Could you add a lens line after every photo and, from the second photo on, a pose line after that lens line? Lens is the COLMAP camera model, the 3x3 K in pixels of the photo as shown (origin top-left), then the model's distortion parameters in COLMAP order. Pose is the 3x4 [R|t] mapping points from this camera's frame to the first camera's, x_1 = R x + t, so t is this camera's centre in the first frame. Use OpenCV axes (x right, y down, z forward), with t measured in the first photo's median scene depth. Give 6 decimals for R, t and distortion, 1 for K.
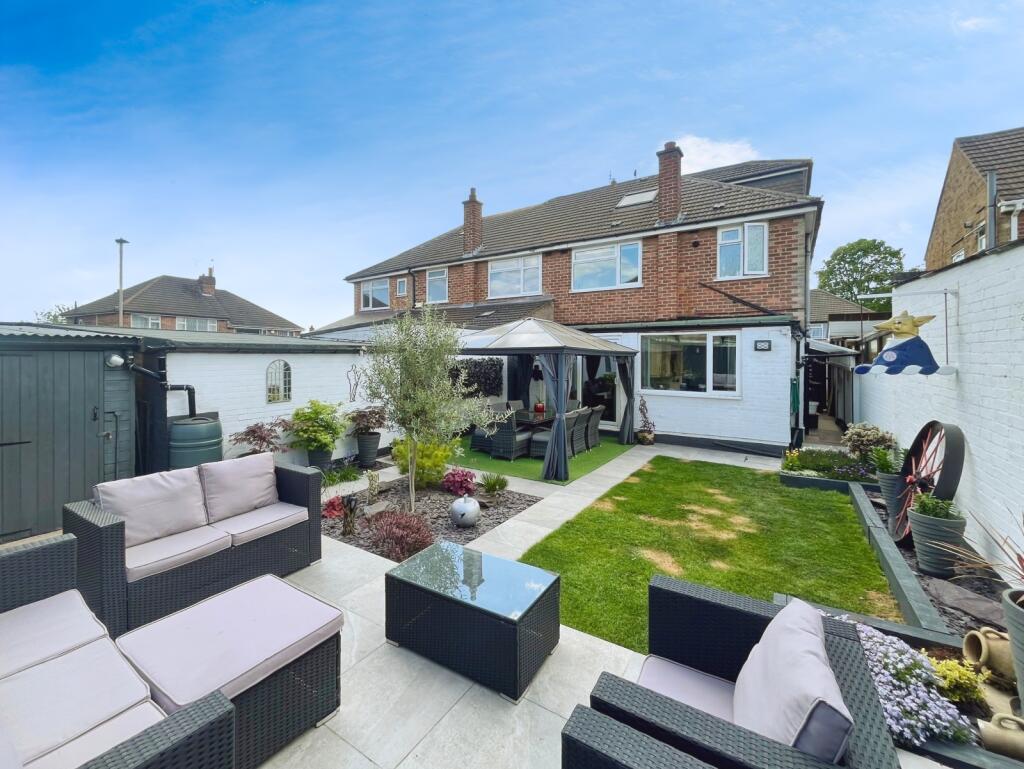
lens RADIAL K [[428.5, 0, 504.6], [0, 428.5, 357.4], [0, 0, 1]] dist [-0.001104, -0.000316]
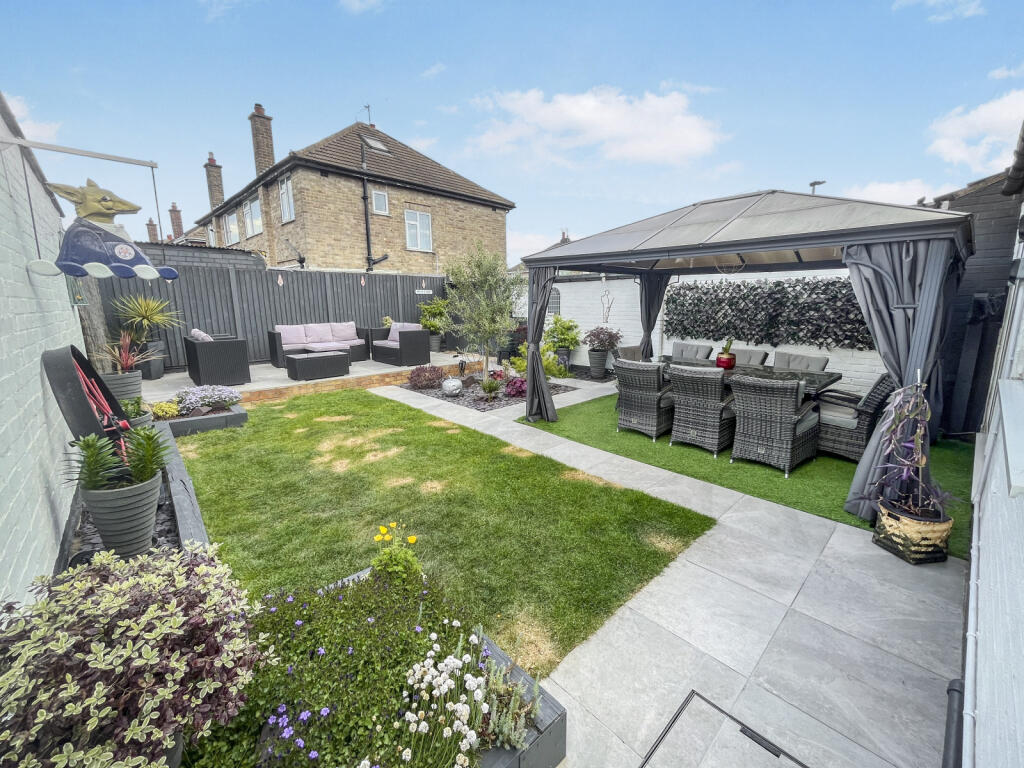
lens RADIAL K [[420.0, 0, 512.0], [0, 420.0, 384.0], [0, 0, 1]] dist [-0.002237, -0.000312]
pose [[-0.246719, 0.188514, -0.950575, 0.606045], [0.005442, 0.981151, 0.193165, 0.032138], [0.969072, 0.042484, -0.243094, 0.755647]]
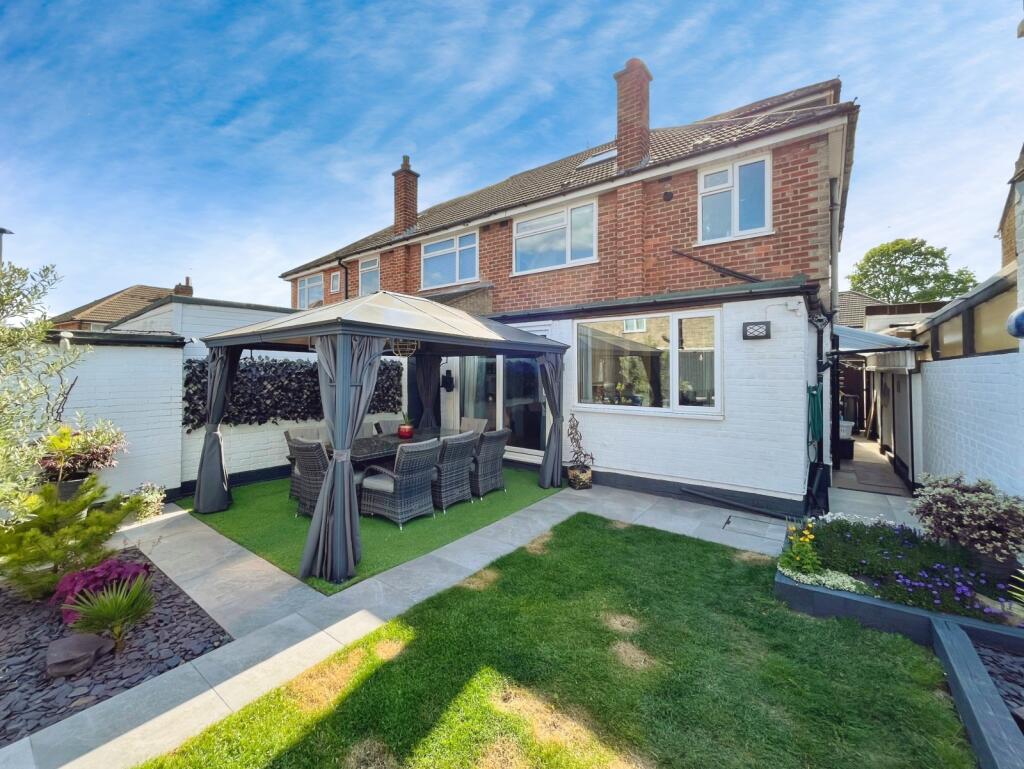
lens RADIAL K [[412.6, 0, 511.2], [0, 412.6, 367.8], [0, 0, 1]] dist [-0.002354, -0.000312]
pose [[0.998348, -0.004141, -0.057304, 0.235544], [0.003424, 0.999915, -0.012599, 0.024732], [0.057351, 0.012382, 0.998277, 0.325516]]
